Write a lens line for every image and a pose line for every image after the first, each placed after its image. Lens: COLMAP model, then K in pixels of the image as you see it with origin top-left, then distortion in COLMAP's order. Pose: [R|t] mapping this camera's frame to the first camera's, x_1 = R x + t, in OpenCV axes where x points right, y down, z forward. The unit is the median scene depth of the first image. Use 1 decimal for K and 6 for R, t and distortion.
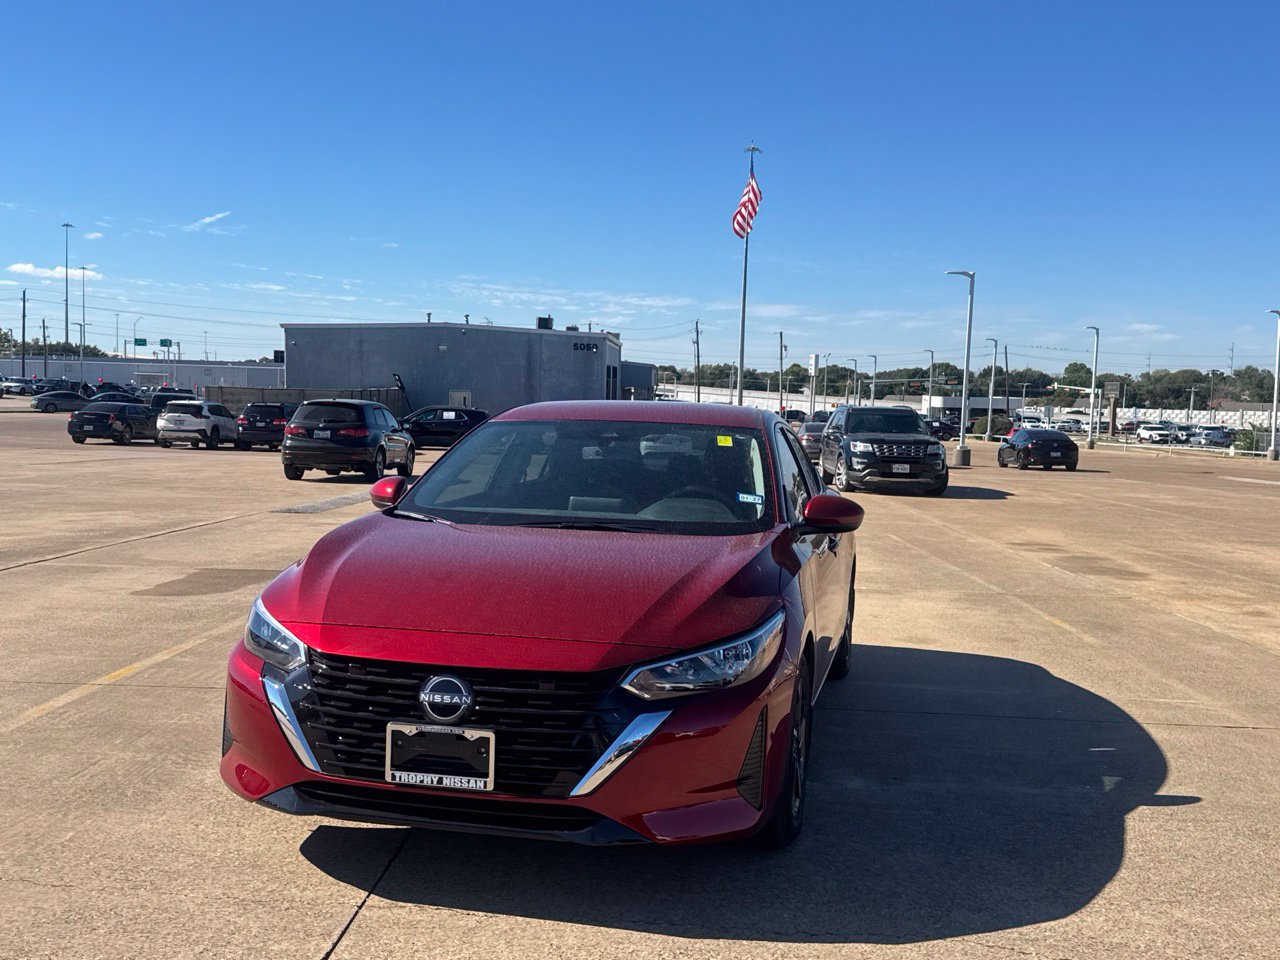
lens RADIAL K [[1263.9, 0, 630.5], [0, 1263.9, 471.8], [0, 0, 1]] dist [0.074112, 0.000000]
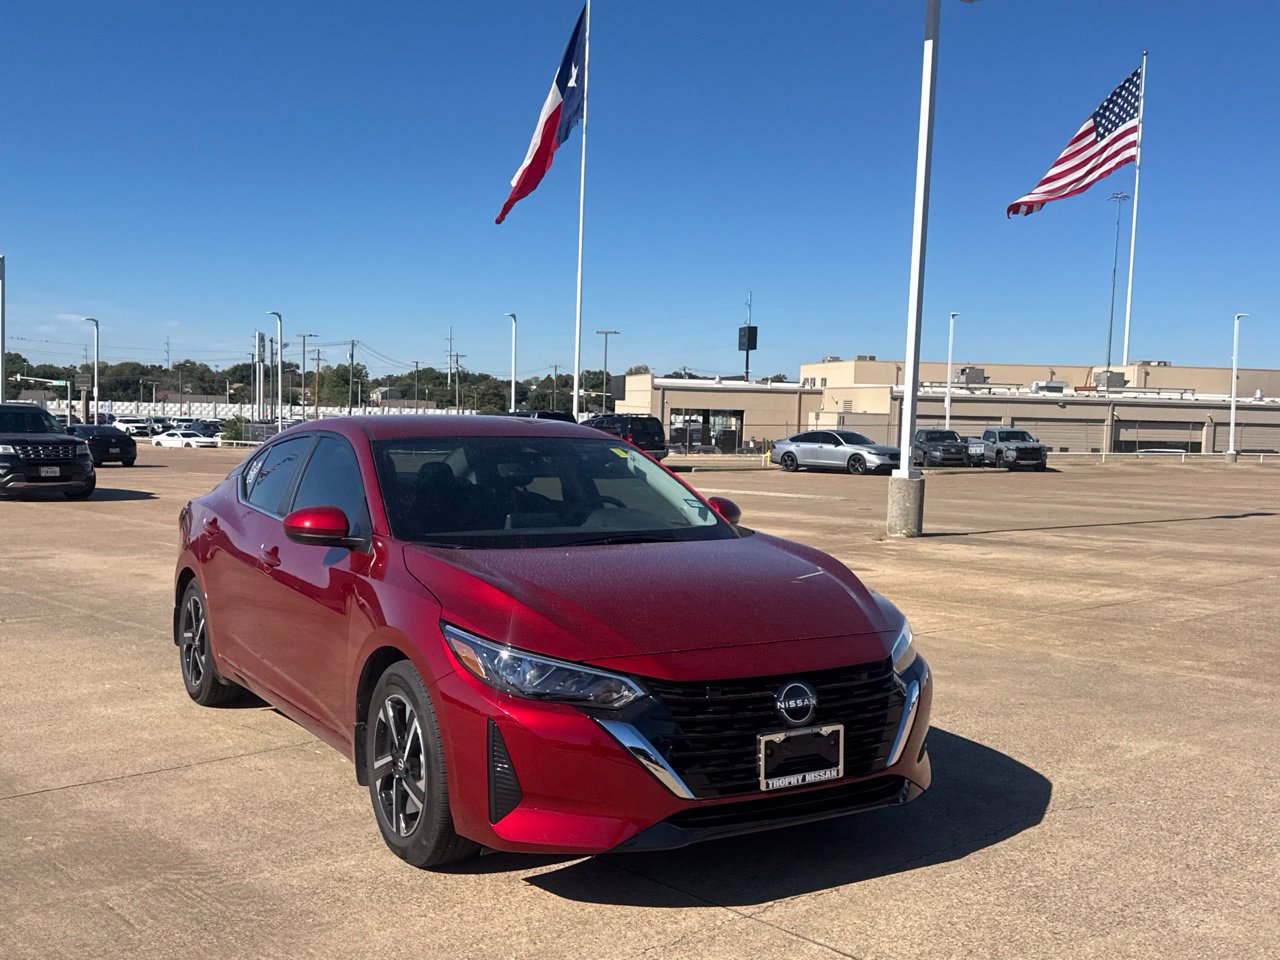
lens RADIAL K [[1263.9, 0, 634.5], [0, 1263.9, 480.0], [0, 0, 1]] dist [0.074112, 0.000000]
pose [[0.705530, -0.047126, 0.707112, -0.897047], [0.038186, 0.998865, 0.028470, -0.041735], [-0.707651, 0.006915, 0.706529, 0.301920]]
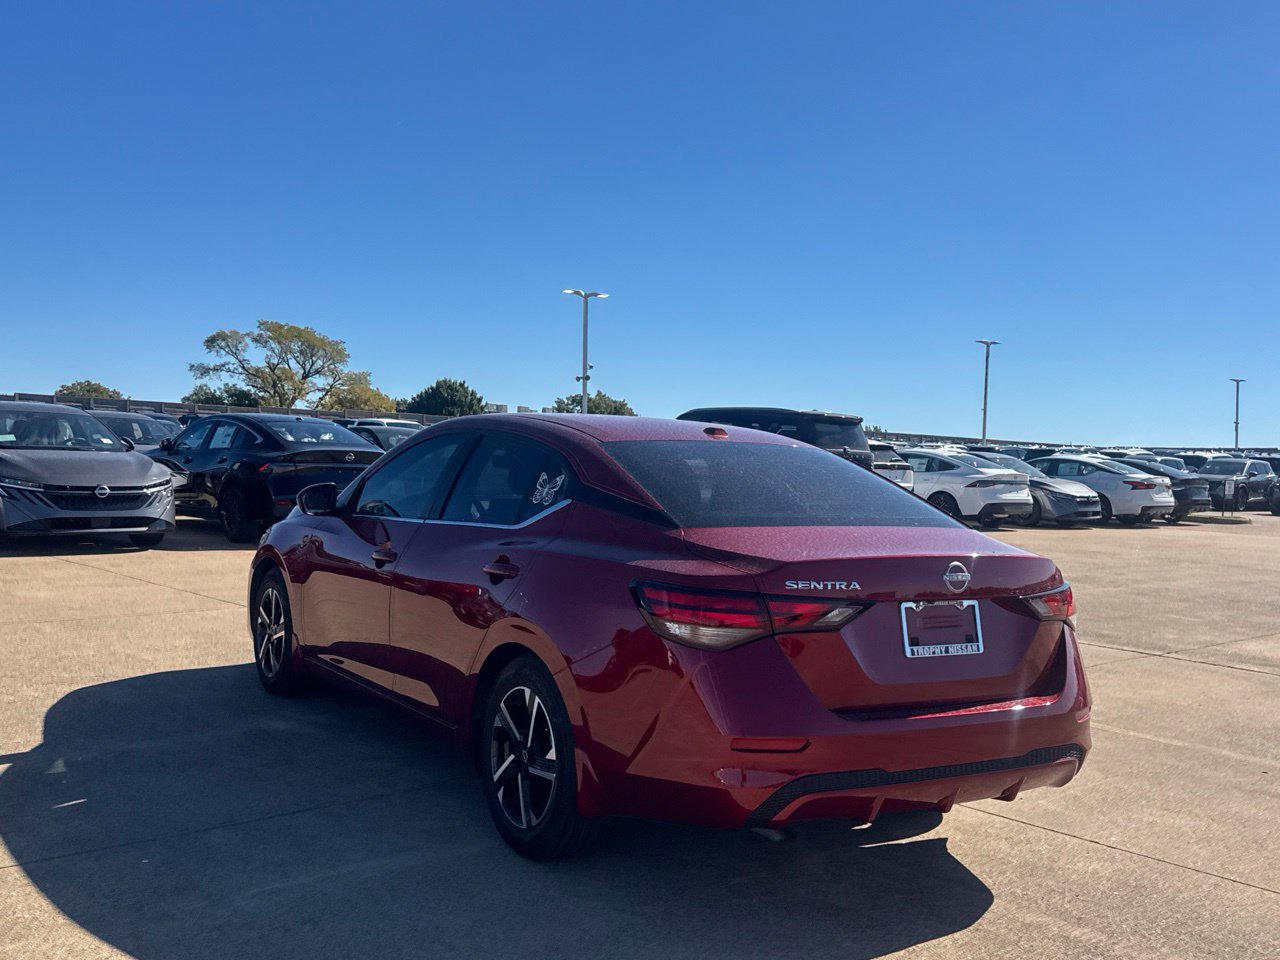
lens RADIAL K [[1263.9, 0, 637.2], [0, 1263.9, 481.0], [0, 0, 1]] dist [0.074112, 0.000000]
pose [[-0.698157, -0.040668, -0.714788, 0.994635], [-0.097707, 0.994456, 0.038854, -0.072444], [0.709246, 0.096966, -0.698261, 2.535545]]
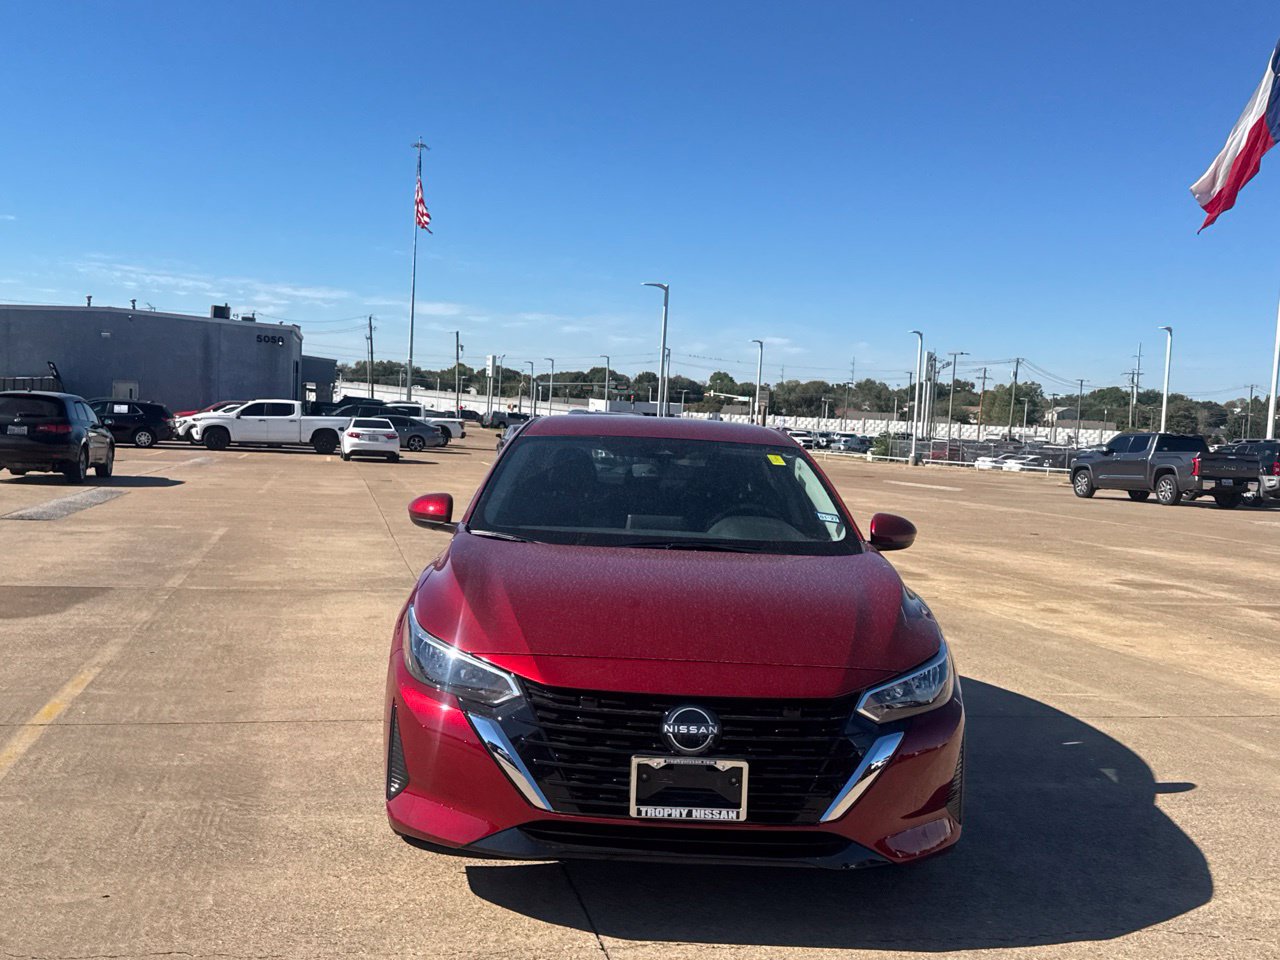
lens RADIAL K [[1263.9, 0, 637.9], [0, 1263.9, 475.0], [0, 0, 1]] dist [0.074112, 0.000000]
pose [[0.963205, 0.007499, 0.268662, -0.405931], [-0.008295, 0.999964, 0.001830, -0.017720], [-0.268638, -0.003991, 0.963233, 0.059625]]
